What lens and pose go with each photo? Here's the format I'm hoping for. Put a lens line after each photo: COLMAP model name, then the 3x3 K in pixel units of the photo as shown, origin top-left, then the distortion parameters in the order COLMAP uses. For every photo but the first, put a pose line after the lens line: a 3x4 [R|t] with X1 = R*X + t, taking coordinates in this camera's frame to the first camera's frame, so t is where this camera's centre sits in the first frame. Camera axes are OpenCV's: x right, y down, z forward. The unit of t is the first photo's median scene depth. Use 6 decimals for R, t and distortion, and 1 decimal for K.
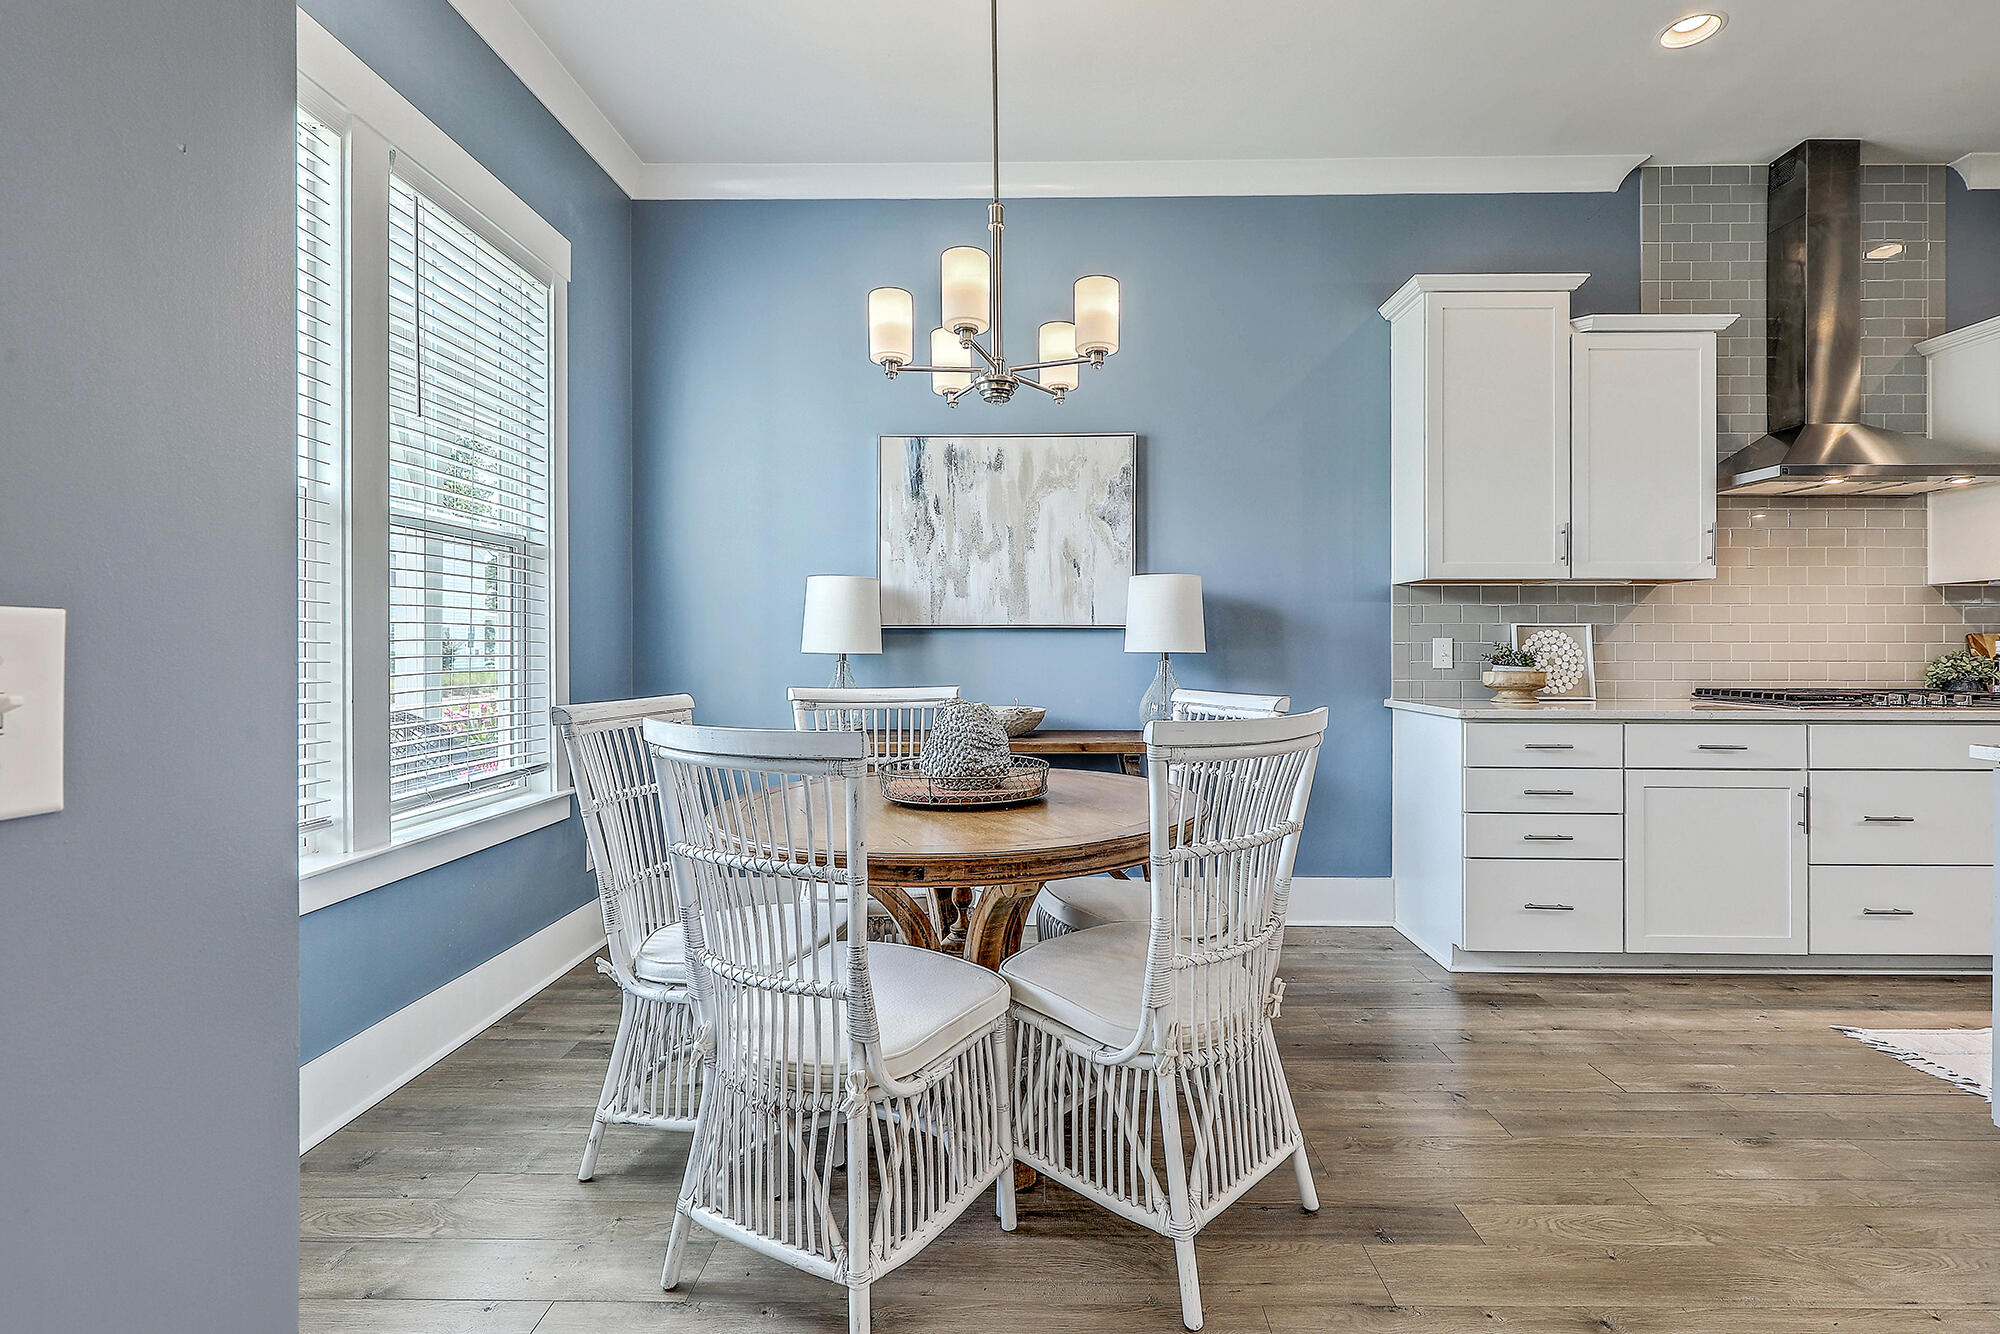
lens RADIAL K [[913.3, 0, 1009.6], [0, 913.3, 652.0], [0, 0, 1]] dist [-0.001644, -0.000506]
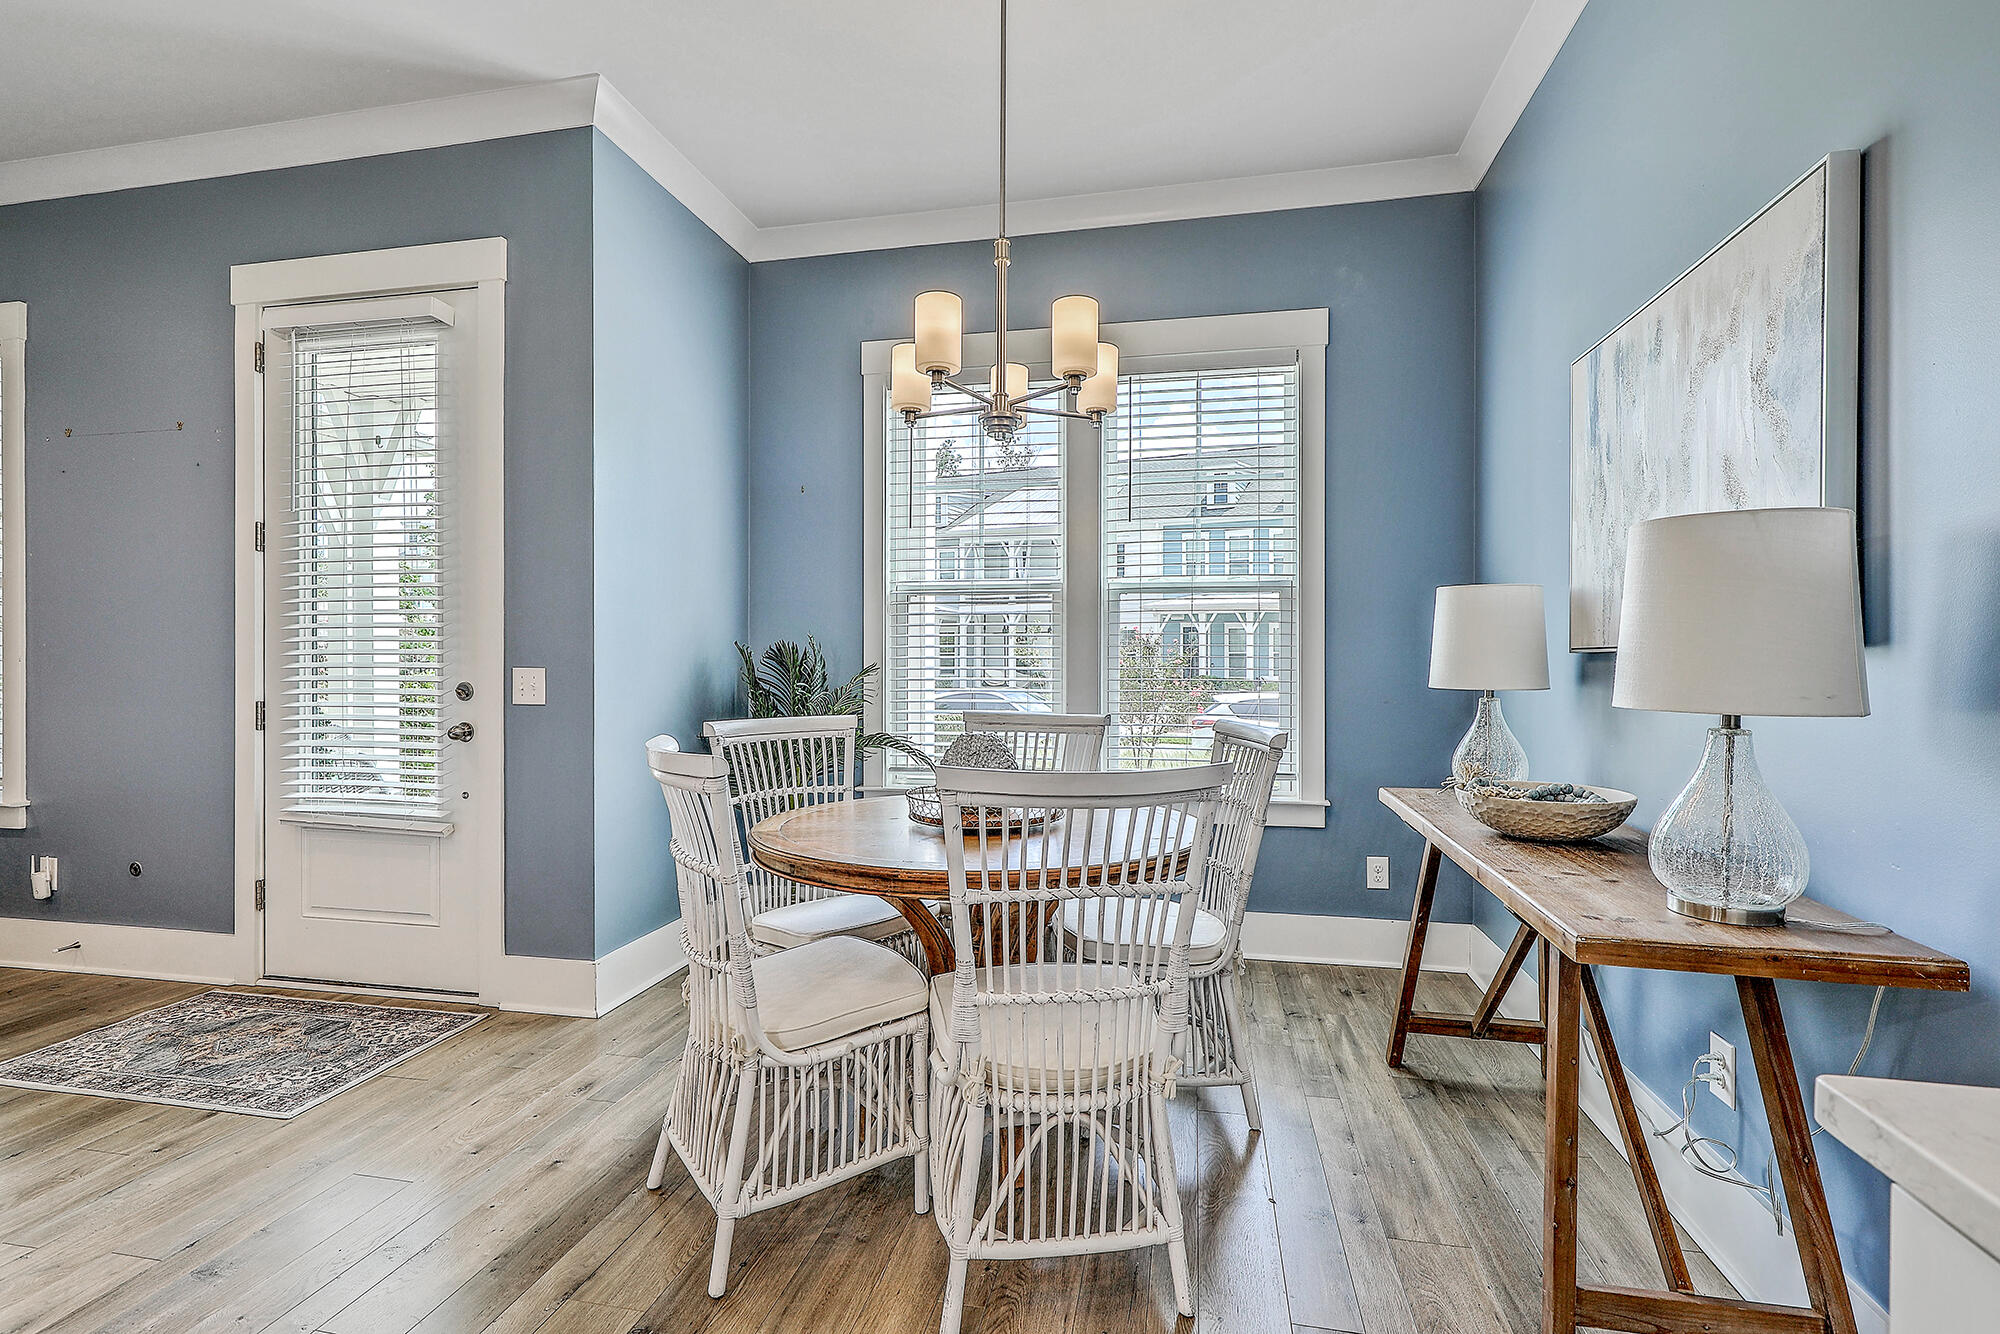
lens RADIAL K [[913.3, 0, 1009.6], [0, 913.3, 652.0], [0, 0, 1]] dist [-0.001644, -0.000506]
pose [[-0.181122, -0.006692, -0.983438, 0.616164], [-0.002190, 0.999977, -0.006401, -0.023263], [0.983458, 0.000994, -0.181132, 0.752021]]
